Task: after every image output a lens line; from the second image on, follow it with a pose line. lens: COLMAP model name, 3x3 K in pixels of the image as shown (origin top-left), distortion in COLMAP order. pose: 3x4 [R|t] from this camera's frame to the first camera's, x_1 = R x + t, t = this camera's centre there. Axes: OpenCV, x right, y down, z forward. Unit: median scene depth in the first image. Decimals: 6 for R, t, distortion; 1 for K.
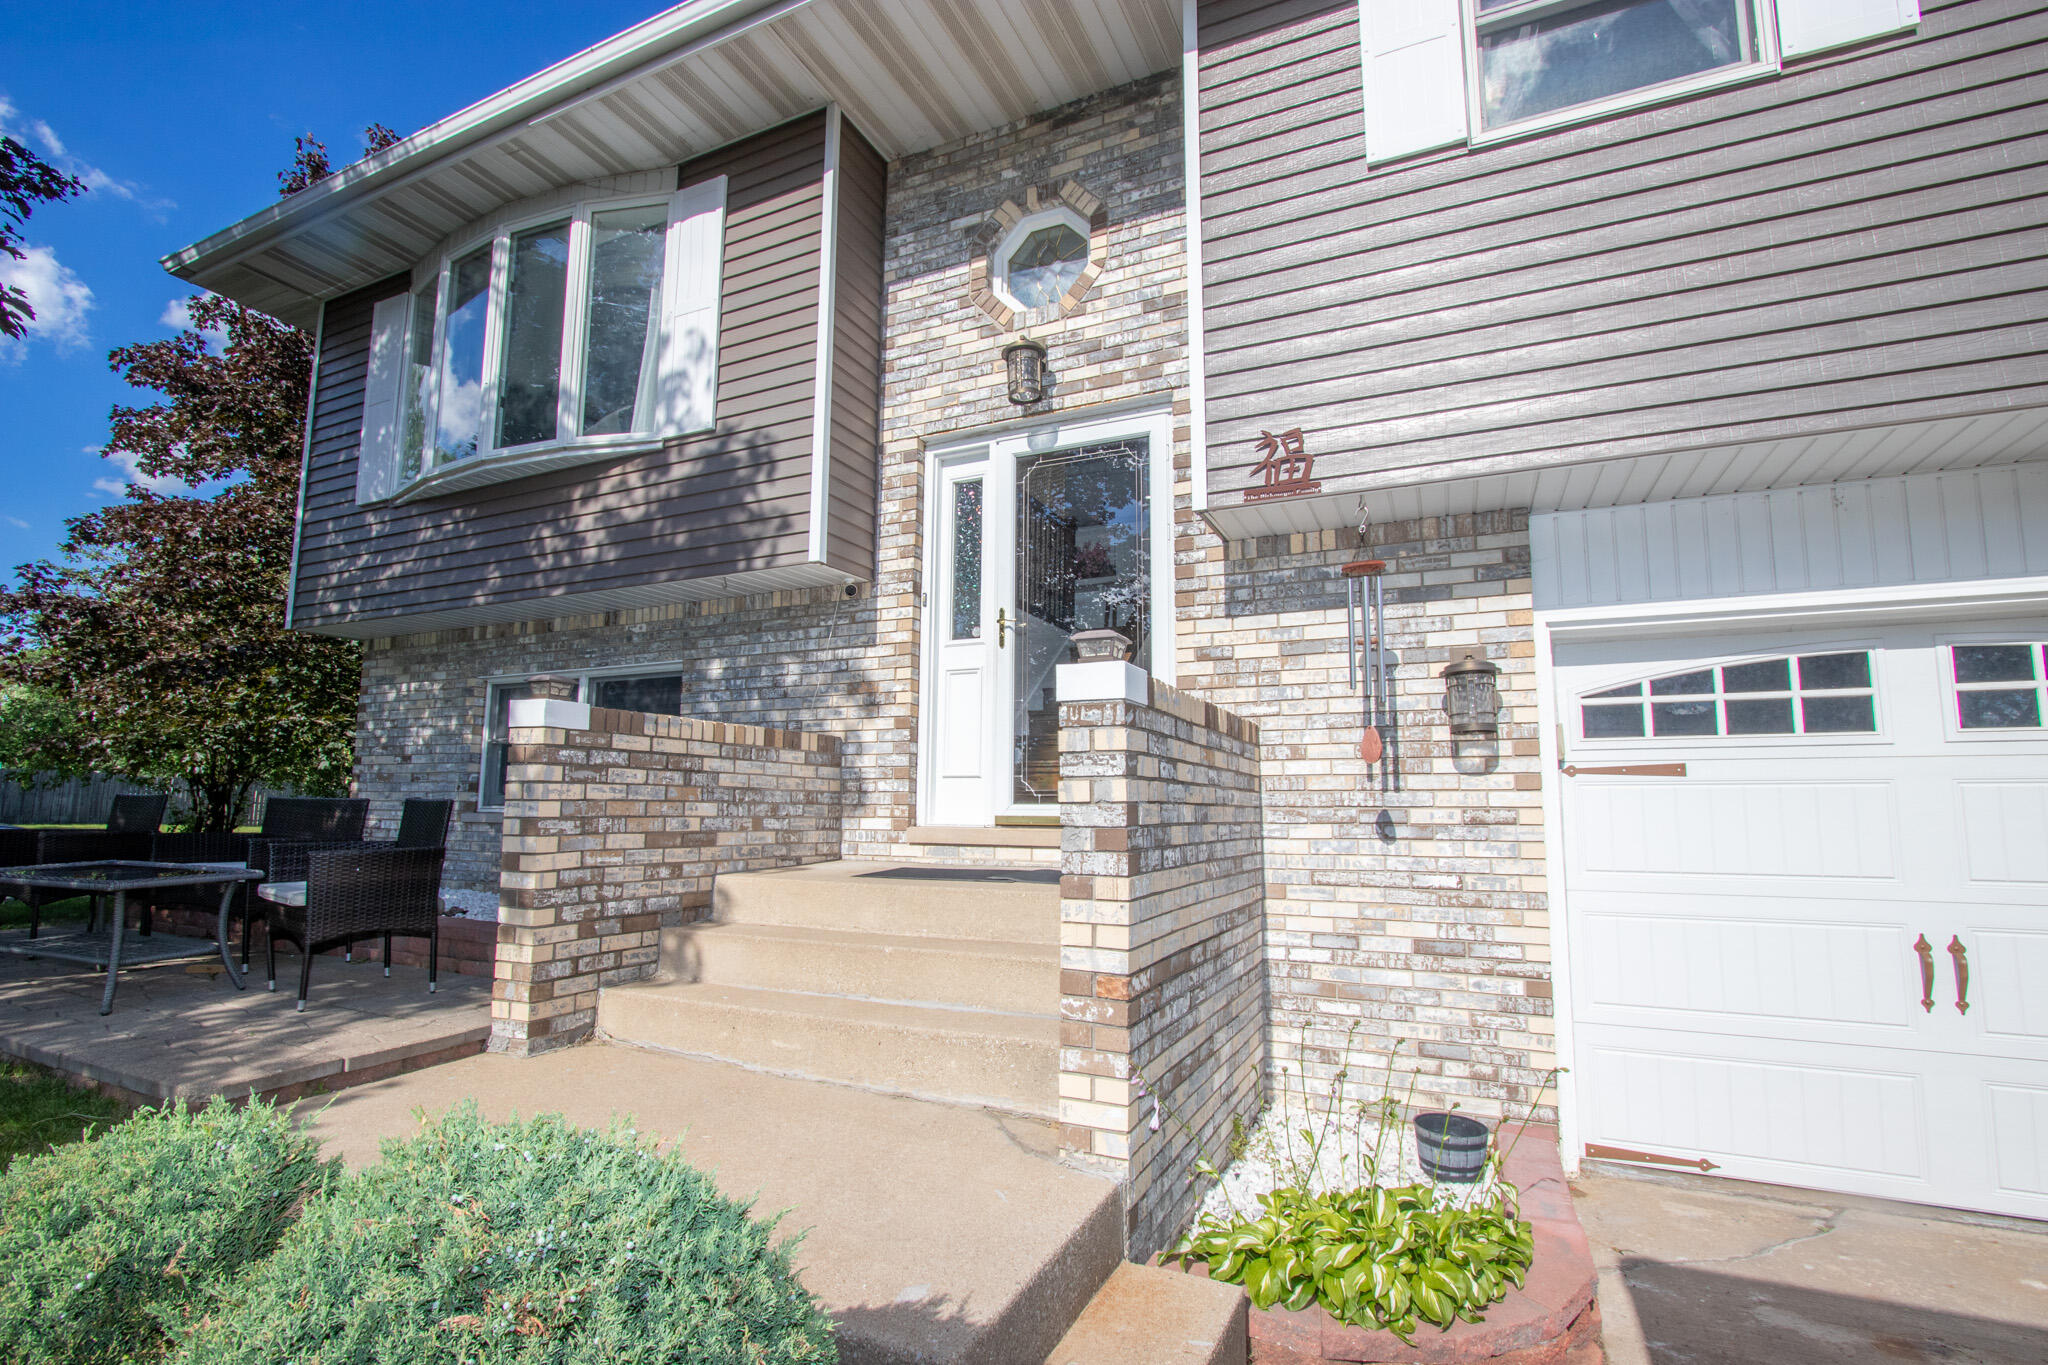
lens RADIAL K [[946.2, 0, 1012.5], [0, 946.2, 705.2], [0, 0, 1]] dist [-0.014008, 0.000867]
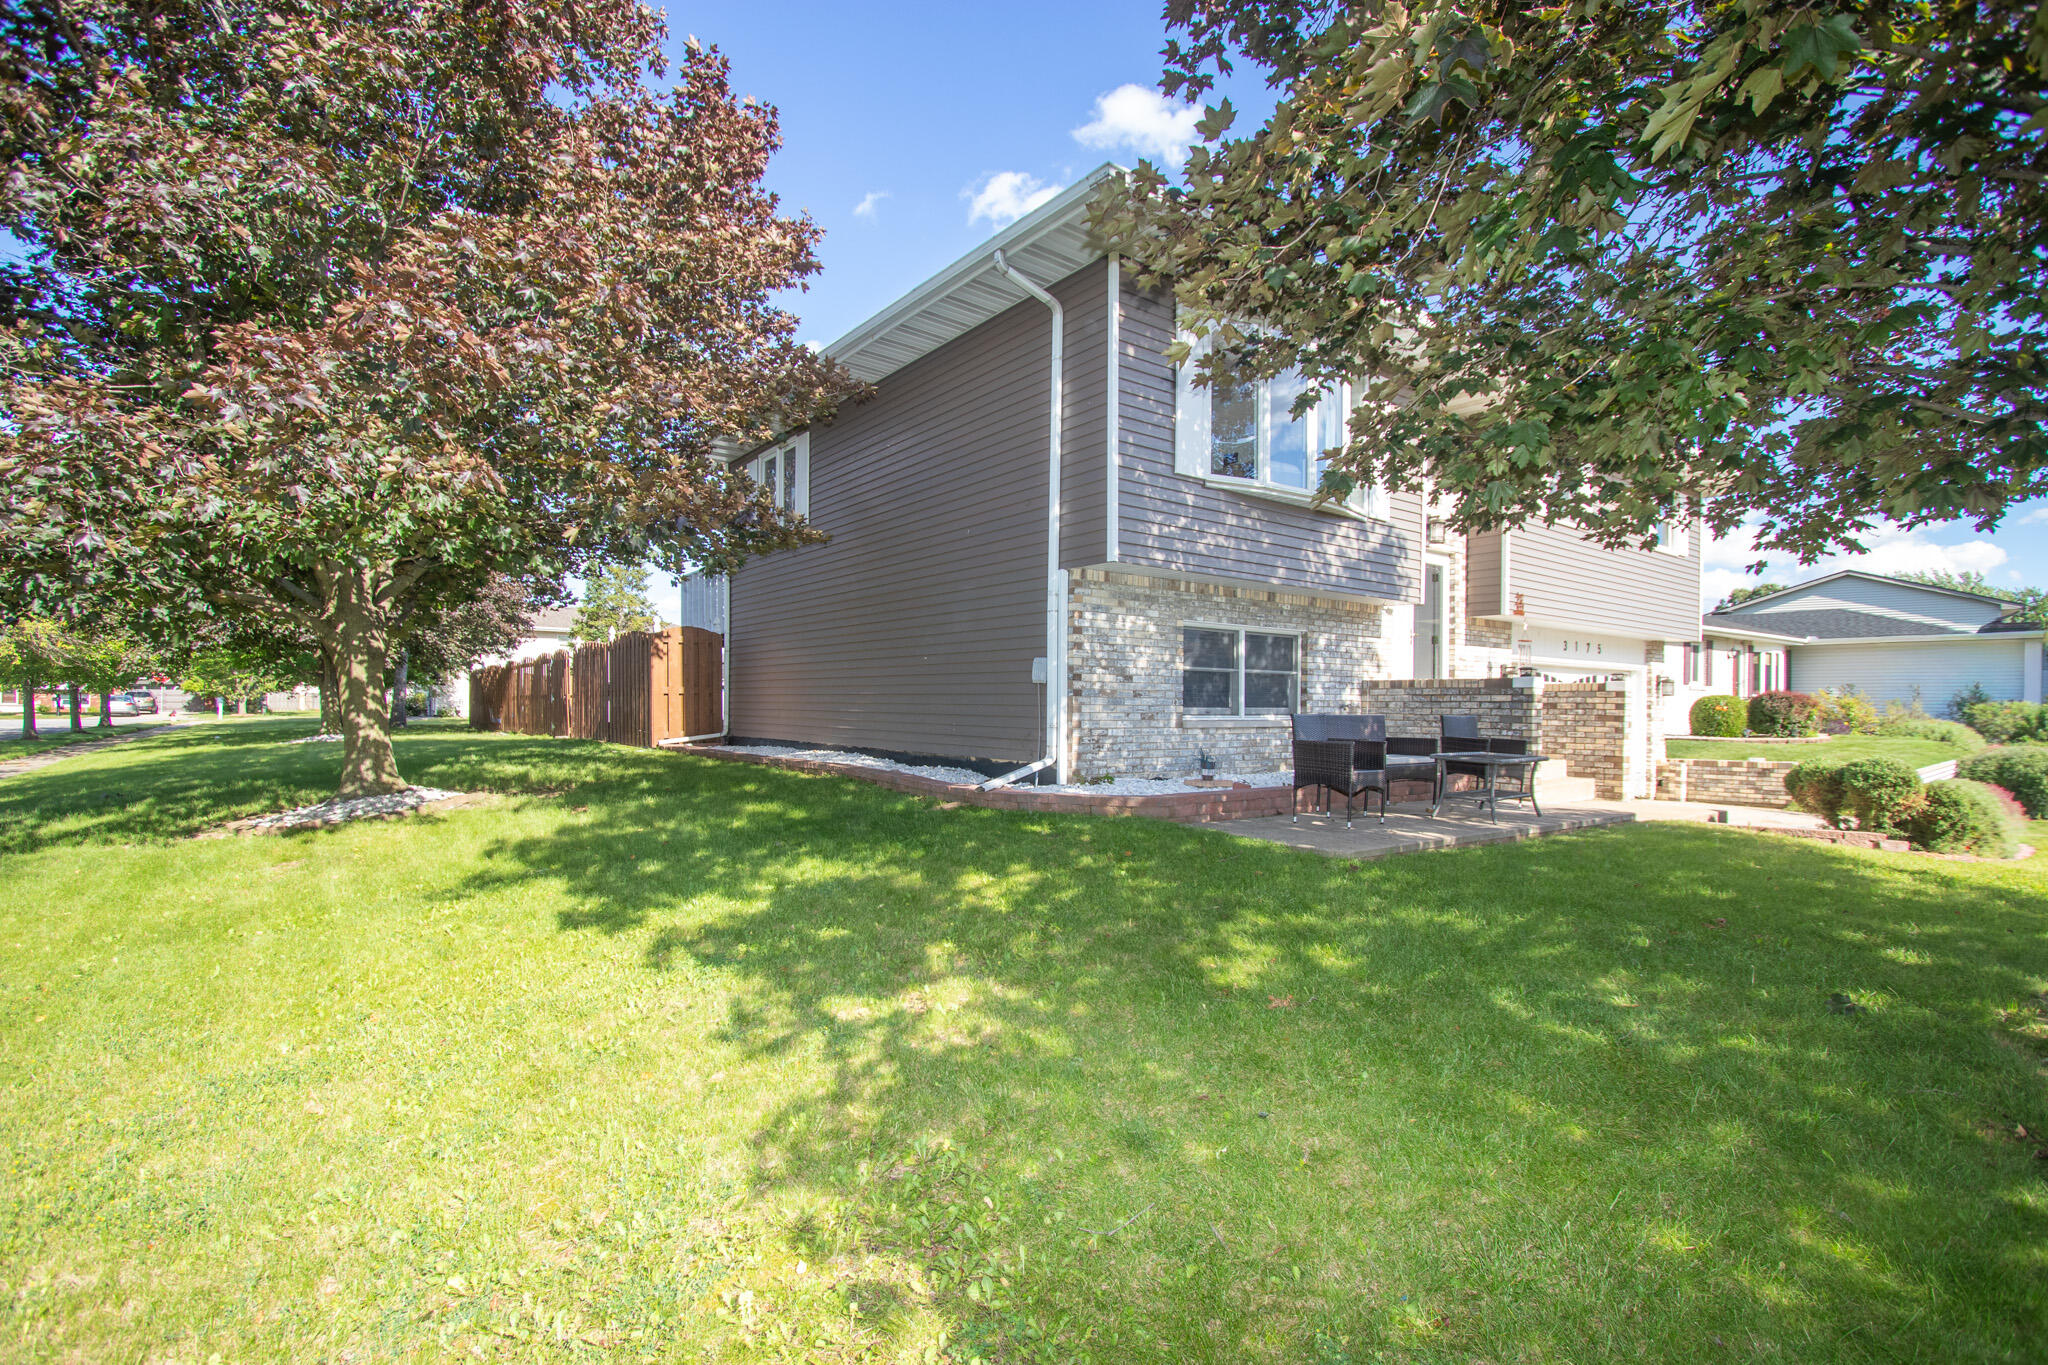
lens RADIAL K [[946.2, 0, 1012.5], [0, 946.2, 705.2], [0, 0, 1]] dist [-0.014008, 0.000867]
pose [[0.460735, -0.005486, 0.887521, -2.633815], [-0.102642, 0.992942, 0.059421, 0.048761], [-0.881583, -0.118474, 0.456920, 0.825932]]
